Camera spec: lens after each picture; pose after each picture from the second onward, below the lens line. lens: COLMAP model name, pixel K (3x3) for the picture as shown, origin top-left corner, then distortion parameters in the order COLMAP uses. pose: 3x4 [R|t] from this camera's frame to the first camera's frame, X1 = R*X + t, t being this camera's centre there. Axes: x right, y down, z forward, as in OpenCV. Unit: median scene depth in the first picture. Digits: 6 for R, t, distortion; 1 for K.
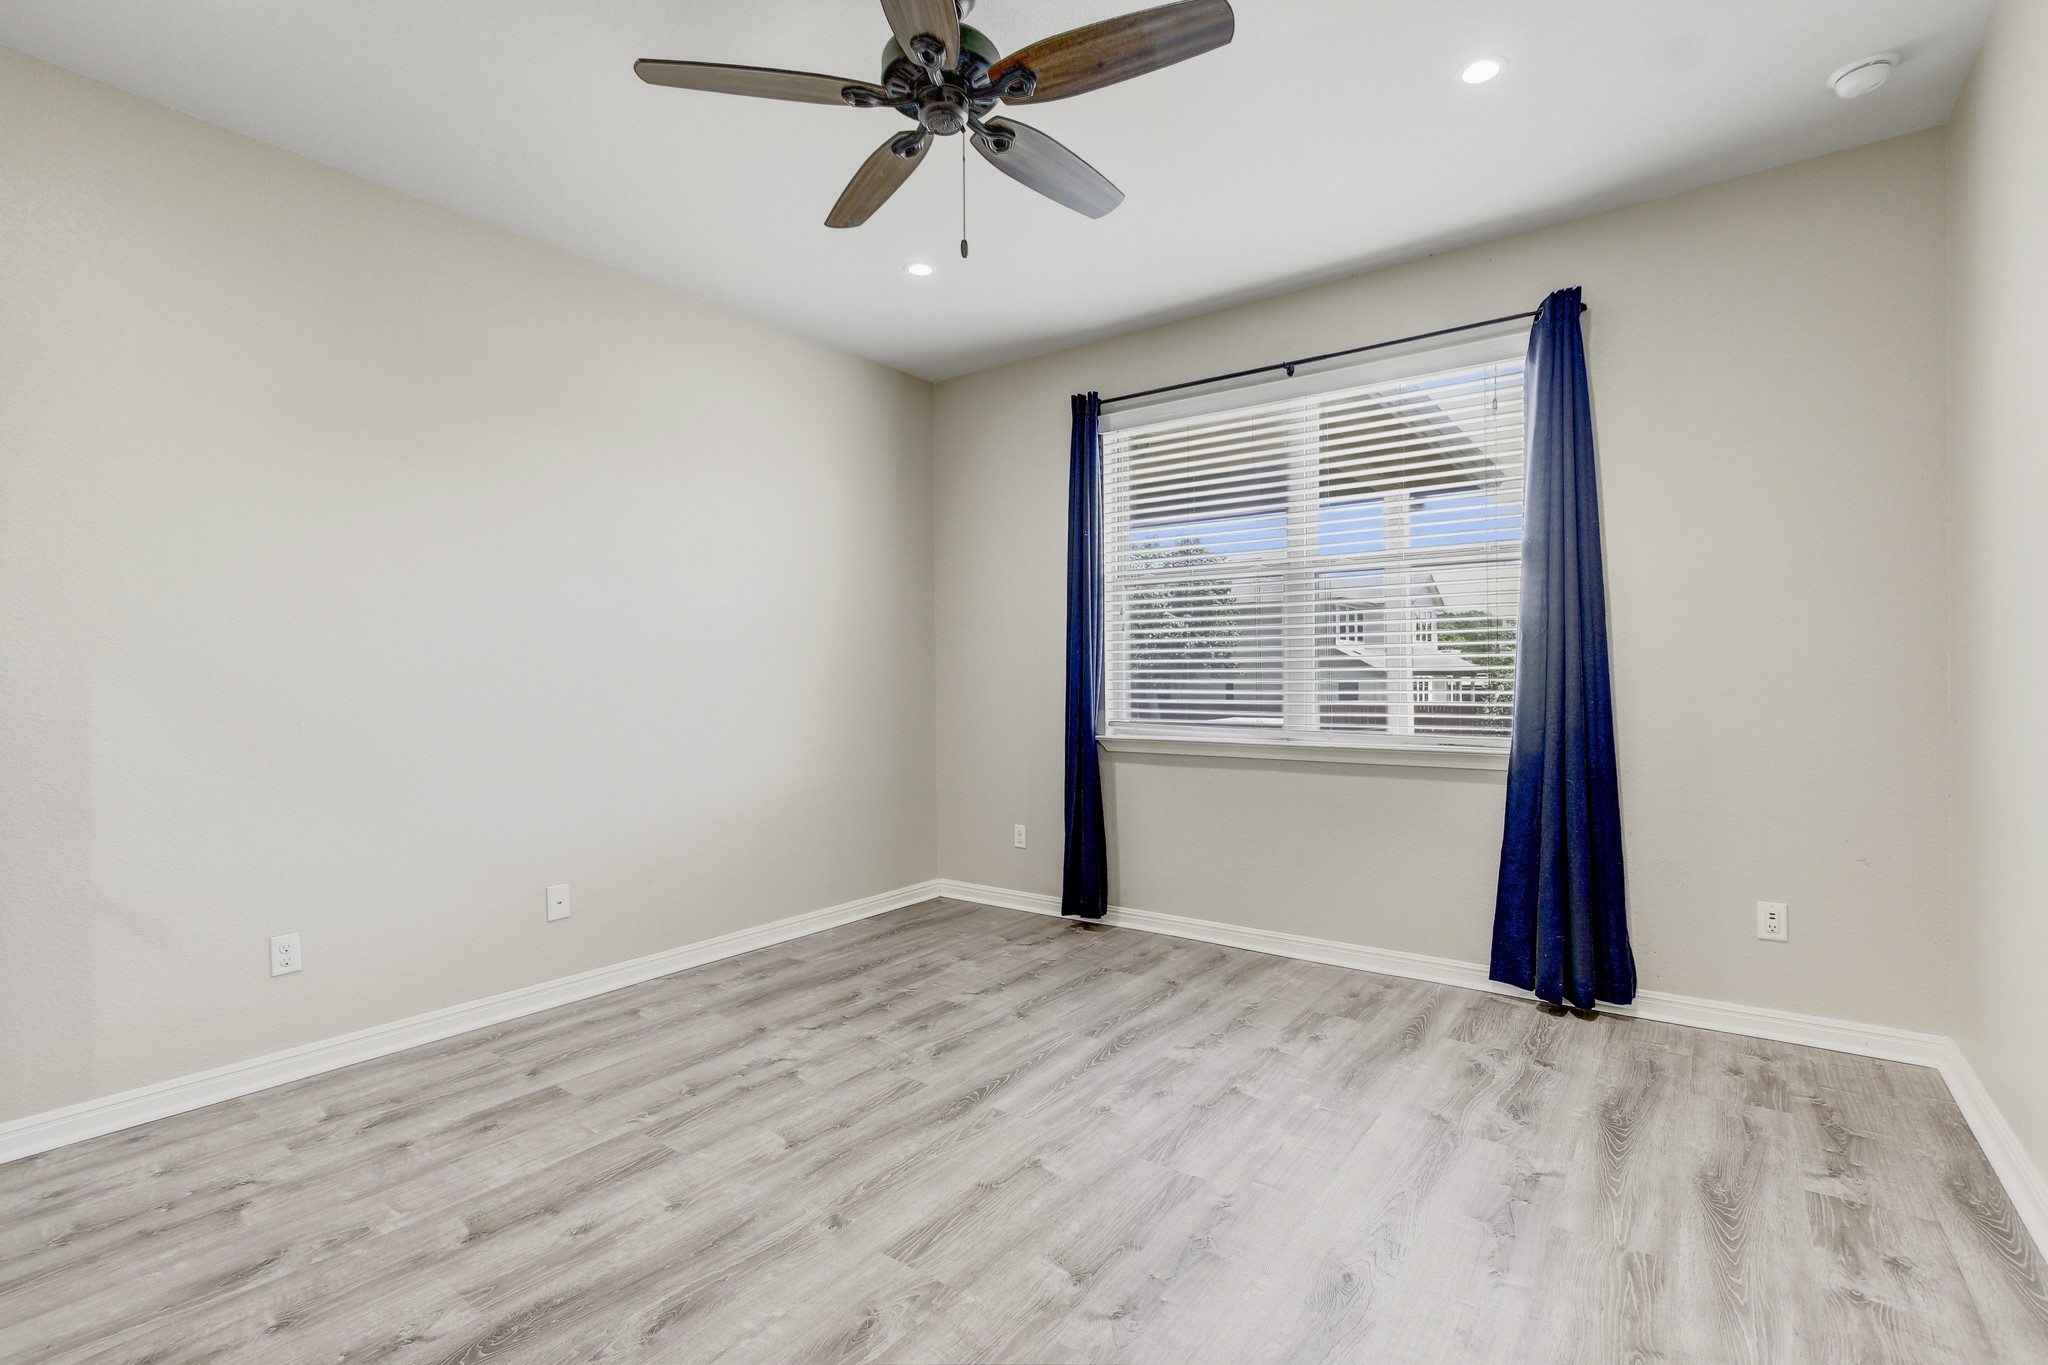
lens RADIAL K [[945.2, 0, 1026.6], [0, 945.2, 684.5], [0, 0, 1]] dist [-0.018324, 0.005214]
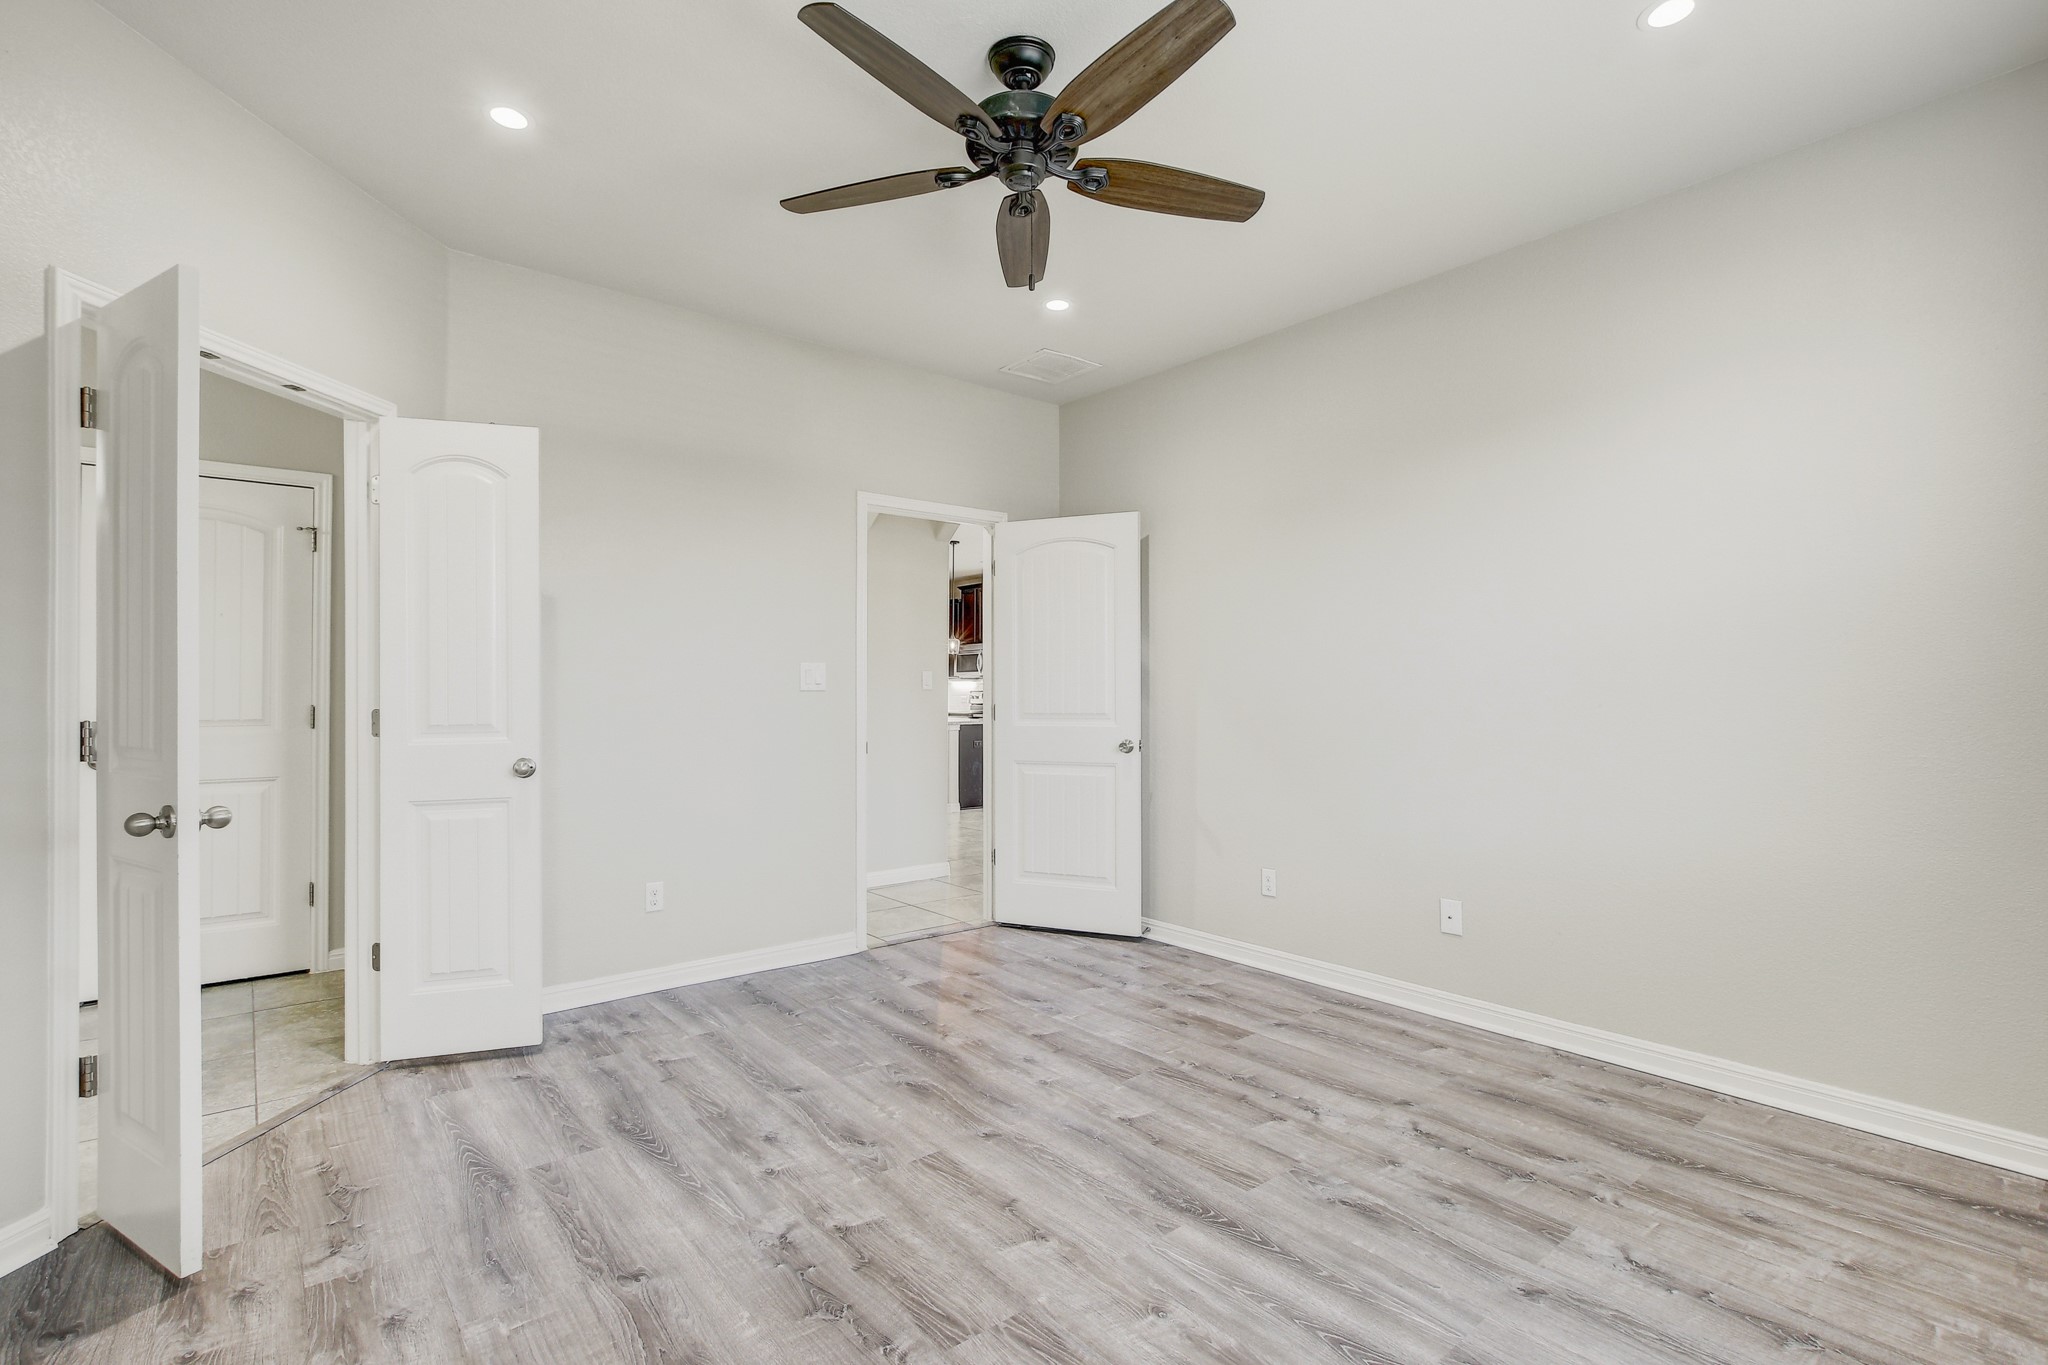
lens RADIAL K [[945.2, 0, 1013.7], [0, 945.2, 683.9], [0, 0, 1]] dist [-0.018324, 0.005214]
pose [[-0.258651, -0.002359, -0.965968, 0.709688], [-0.001828, 0.999996, -0.001952, -0.018536], [0.965969, 0.001261, -0.258654, 0.960065]]
